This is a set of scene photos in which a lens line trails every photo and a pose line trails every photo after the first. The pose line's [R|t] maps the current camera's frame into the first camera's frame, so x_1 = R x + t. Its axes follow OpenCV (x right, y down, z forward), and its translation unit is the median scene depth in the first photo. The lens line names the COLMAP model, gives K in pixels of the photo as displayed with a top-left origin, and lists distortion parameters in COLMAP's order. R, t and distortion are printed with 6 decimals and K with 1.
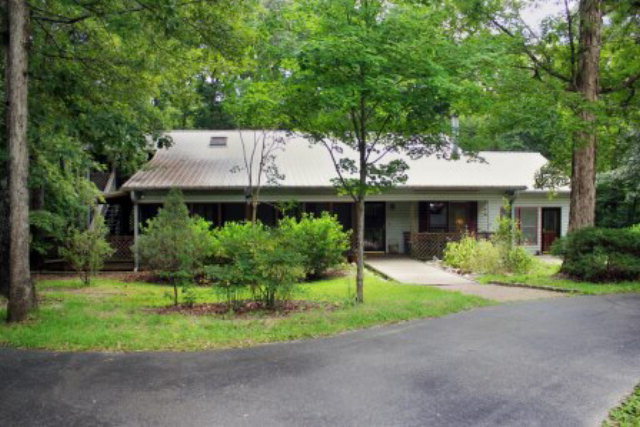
lens RADIAL K [[513.0, 0, 320.0], [0, 513.0, 213.5], [0, 0, 1]] dist [-0.167659, 0.115432]
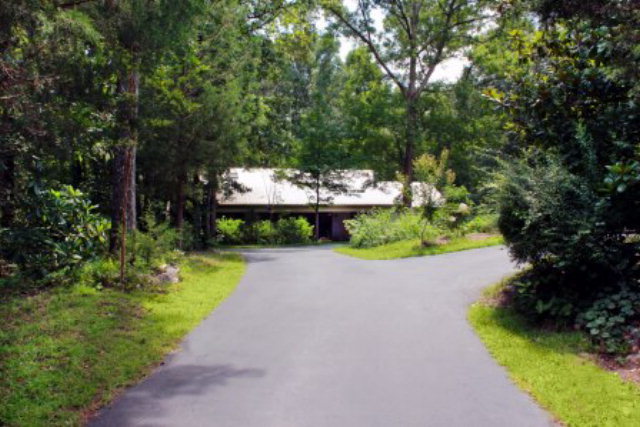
lens RADIAL K [[513.0, 0, 320.0], [0, 513.0, 213.5], [0, 0, 1]] dist [-0.167659, 0.115432]
pose [[0.997398, 0.012394, 0.071014, -0.089432], [-0.010549, 0.999598, -0.026303, 0.056396], [-0.071311, 0.025486, 0.997128, -1.570890]]
